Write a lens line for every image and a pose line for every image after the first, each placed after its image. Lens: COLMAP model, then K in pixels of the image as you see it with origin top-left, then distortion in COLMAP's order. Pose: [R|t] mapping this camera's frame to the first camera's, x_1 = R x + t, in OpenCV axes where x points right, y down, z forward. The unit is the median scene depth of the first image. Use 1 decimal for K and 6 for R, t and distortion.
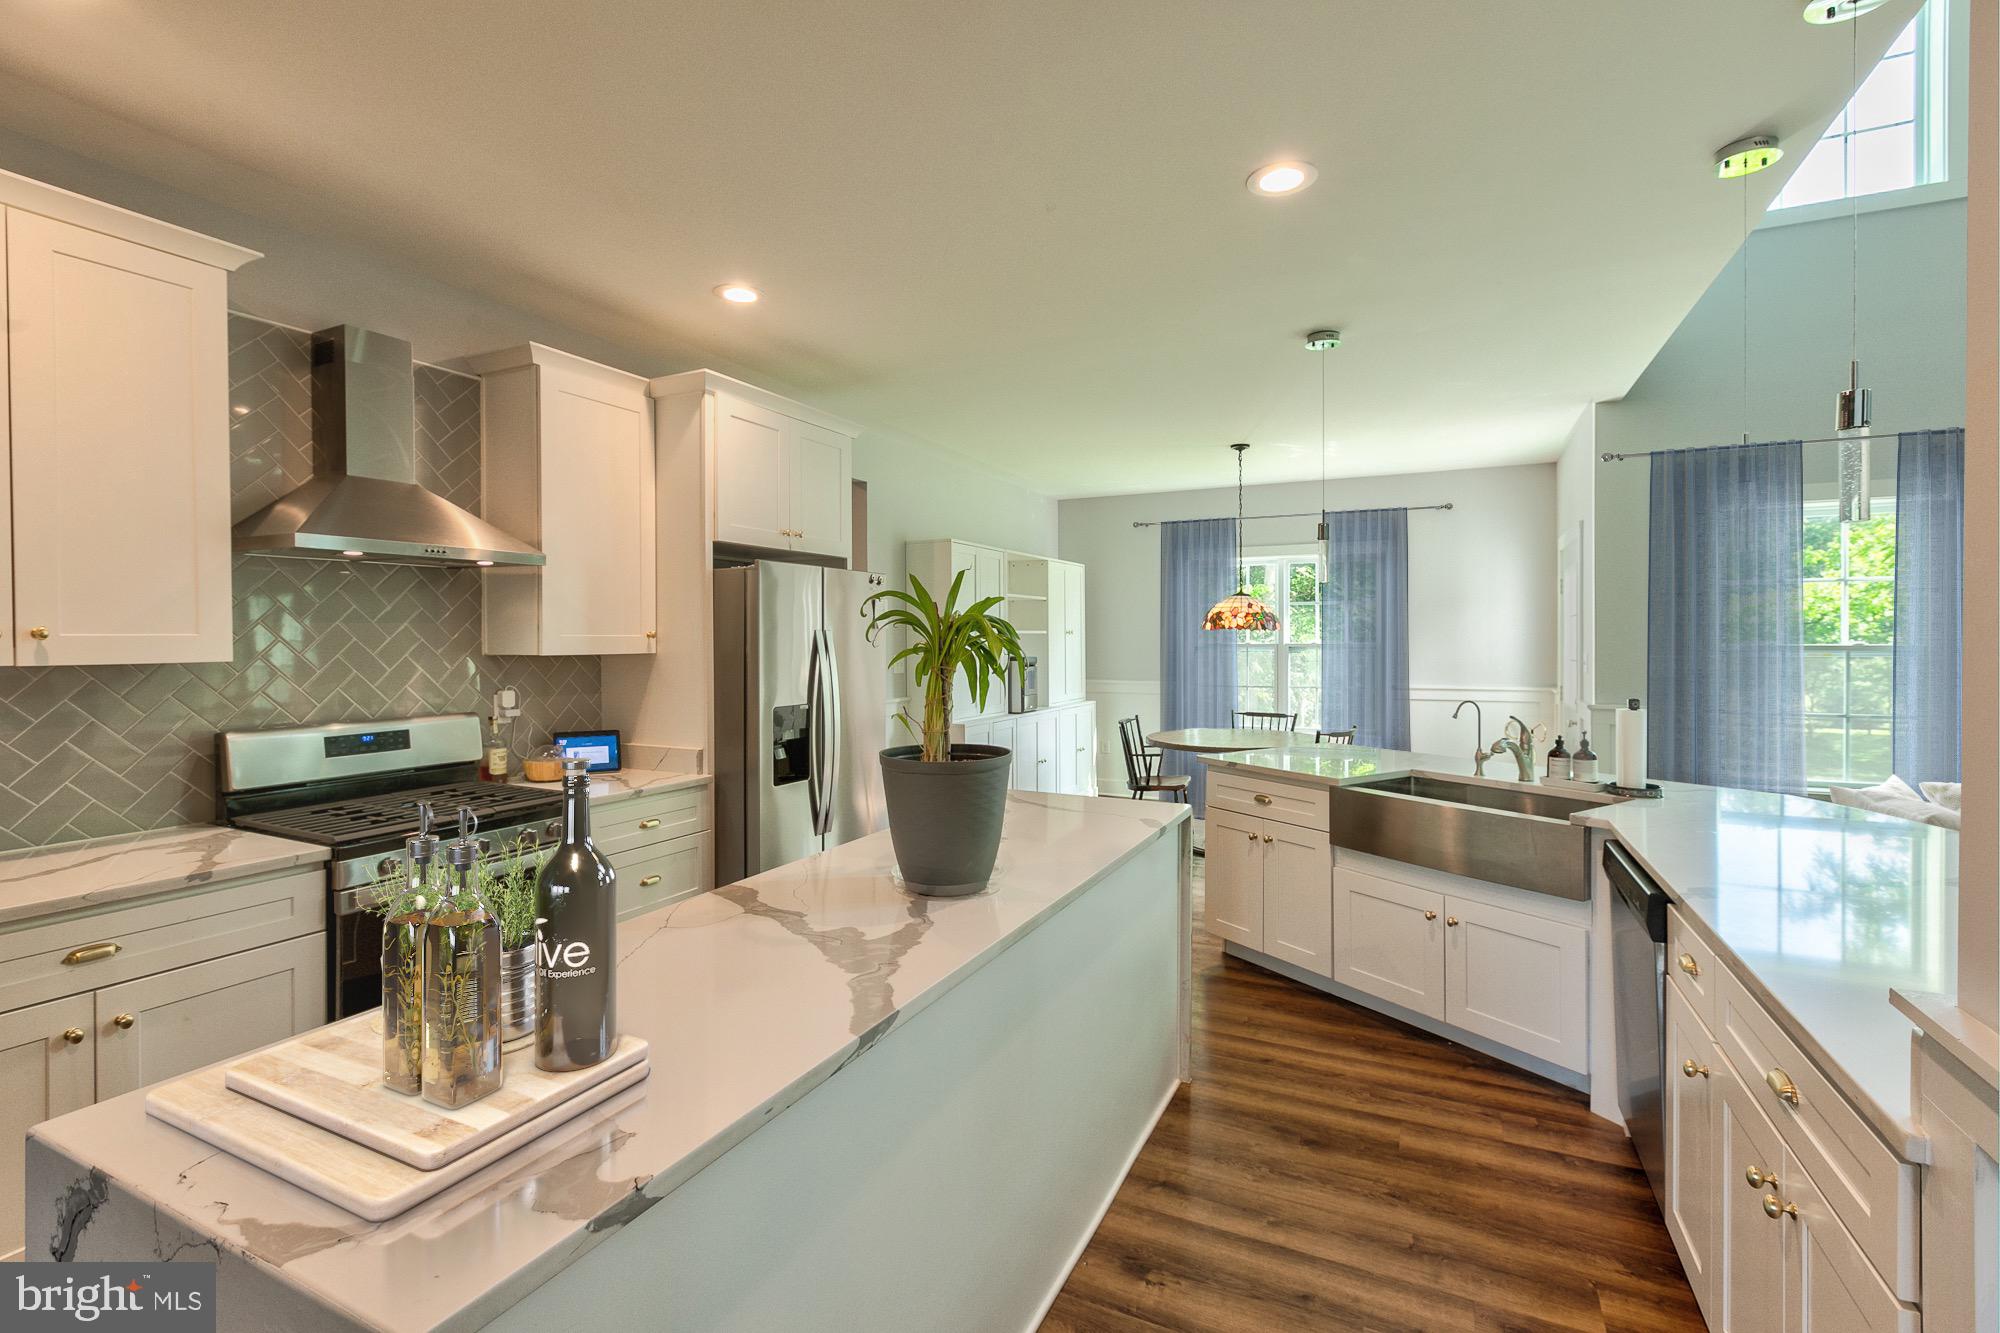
lens RADIAL K [[885.1, 0, 977.9], [0, 885.1, 642.9], [0, 0, 1]] dist [-0.002017, -0.000133]
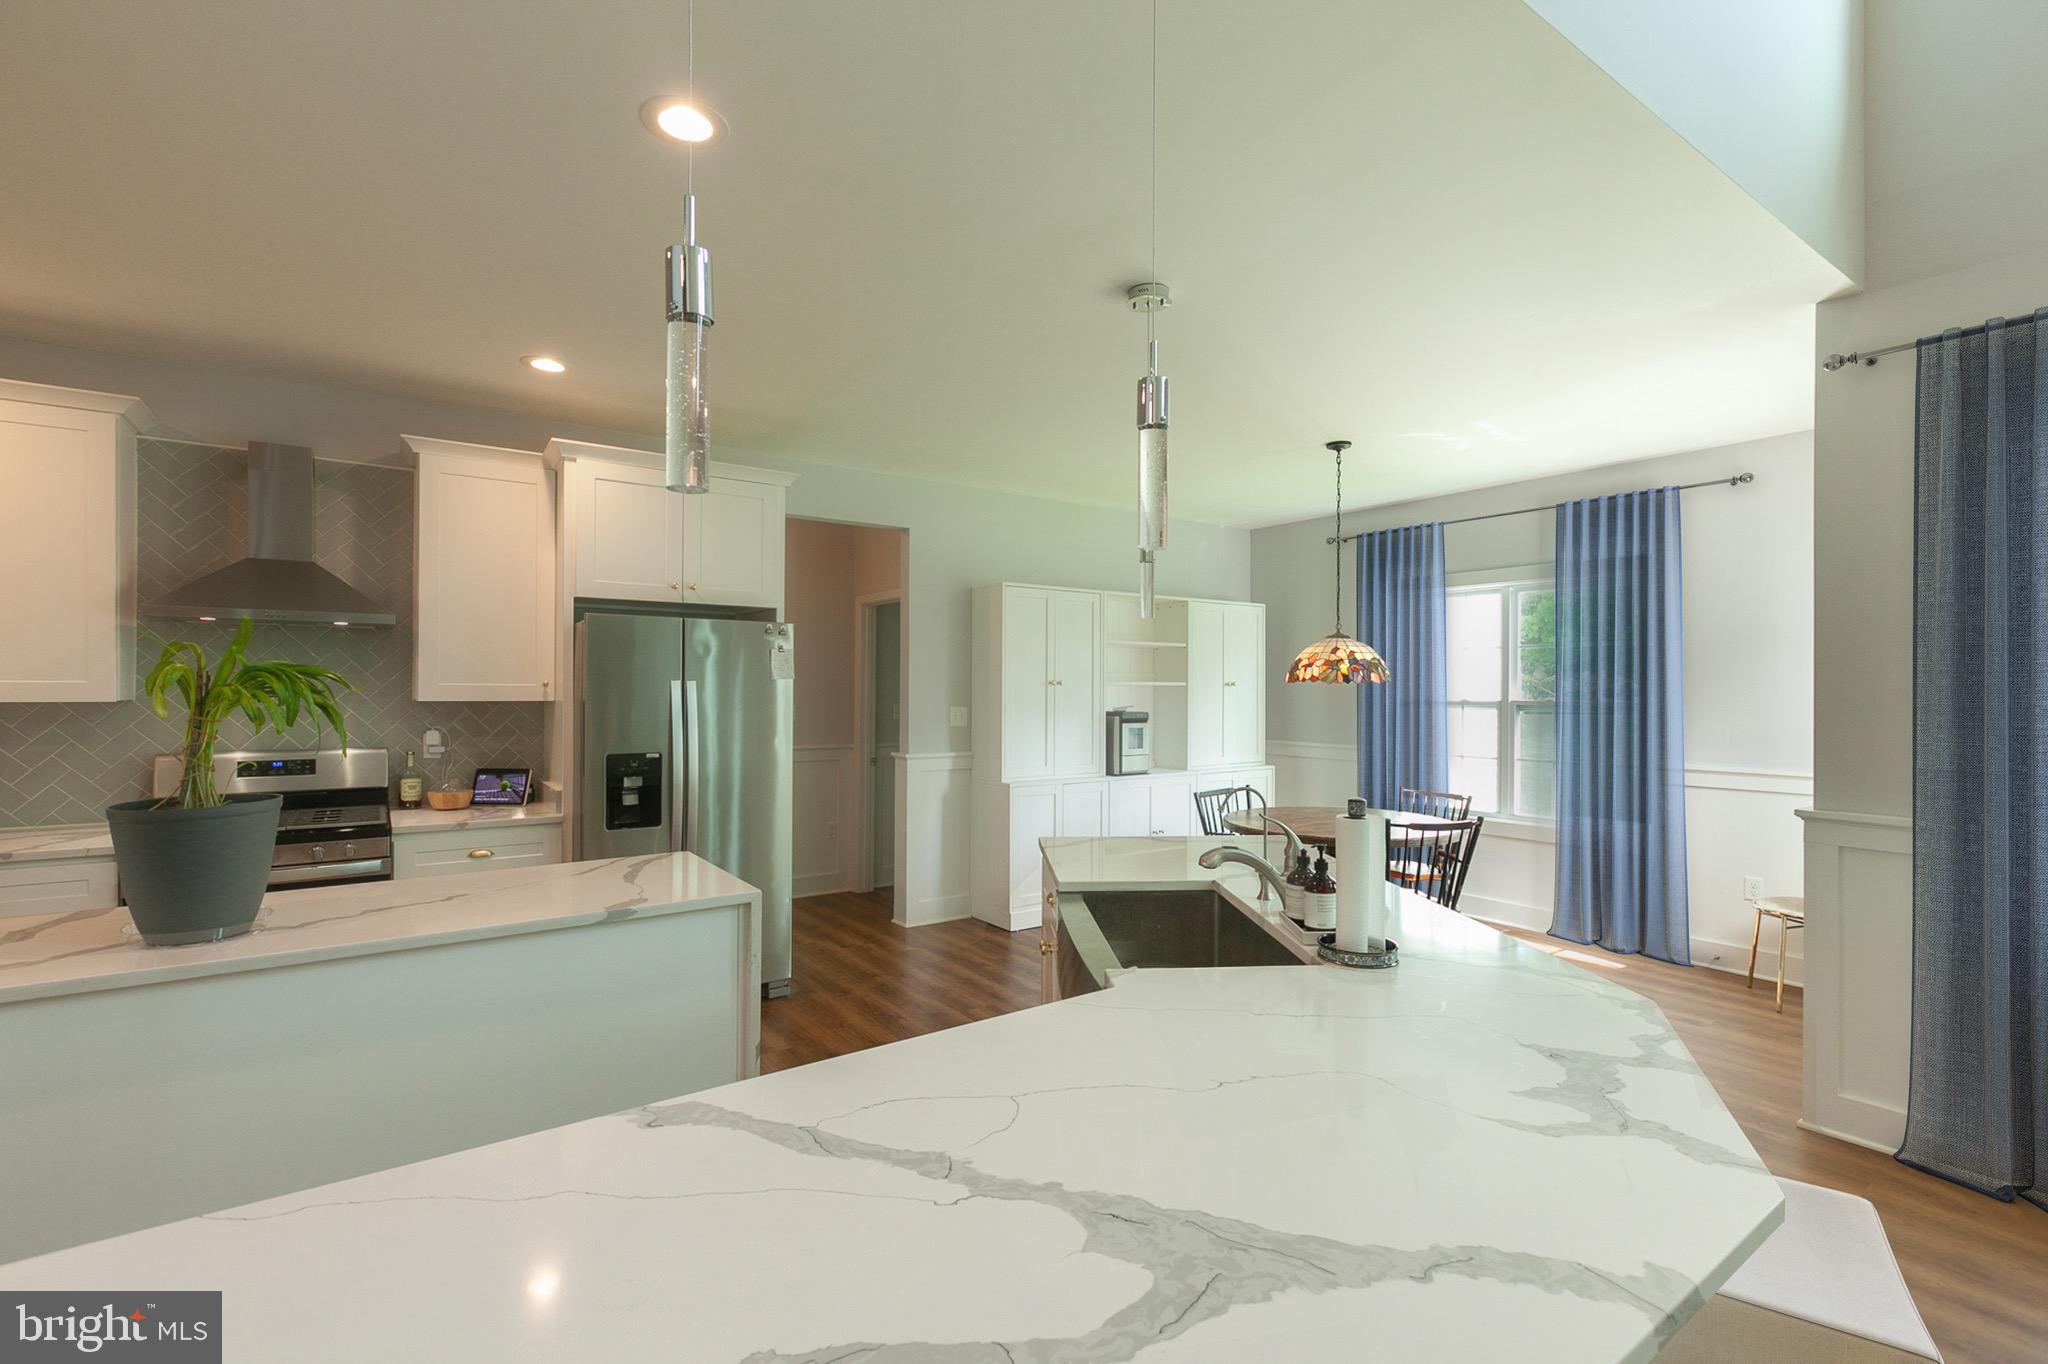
lens RADIAL K [[897.6, 0, 1004.5], [0, 897.6, 687.9], [0, 0, 1]] dist [-0.000060, 0.000038]
pose [[0.882208, 0.007536, -0.470799, 0.694026], [-0.010530, 0.999938, -0.003724, -0.006545], [0.470742, 0.008243, 0.882232, 0.293116]]
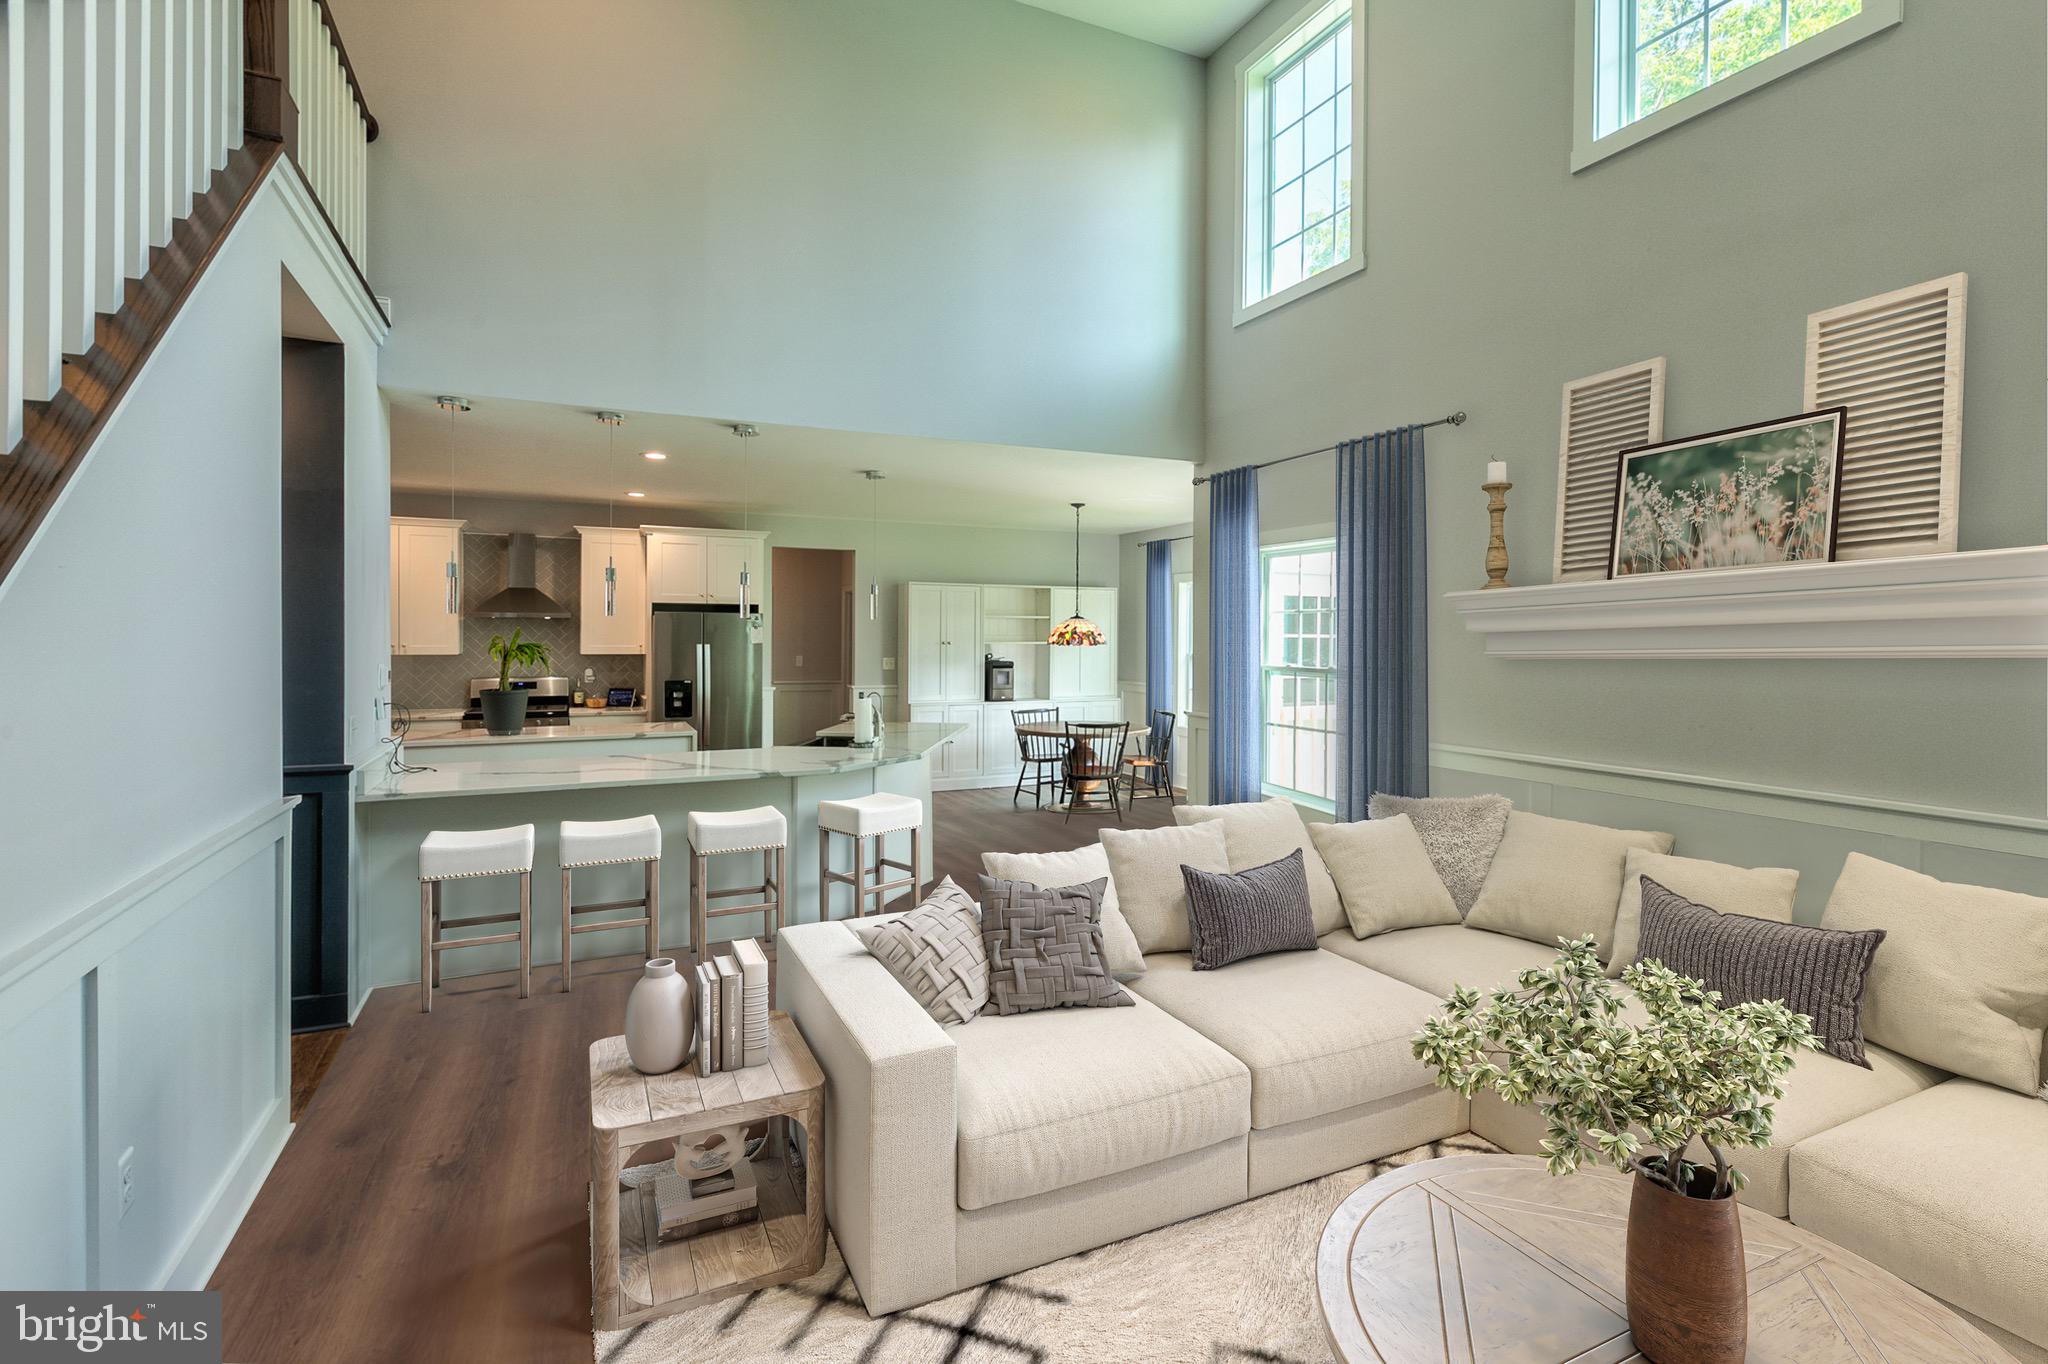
lens RADIAL K [[931.4, 0, 1024.3], [0, 931.4, 635.8], [0, 0, 1]] dist [-0.000664, -0.000077]
pose [[0.792113, 0.008655, -0.610313, 1.861795], [-0.011108, 0.999938, -0.000237, -0.045678], [0.610274, 0.006967, 0.792160, -0.254502]]
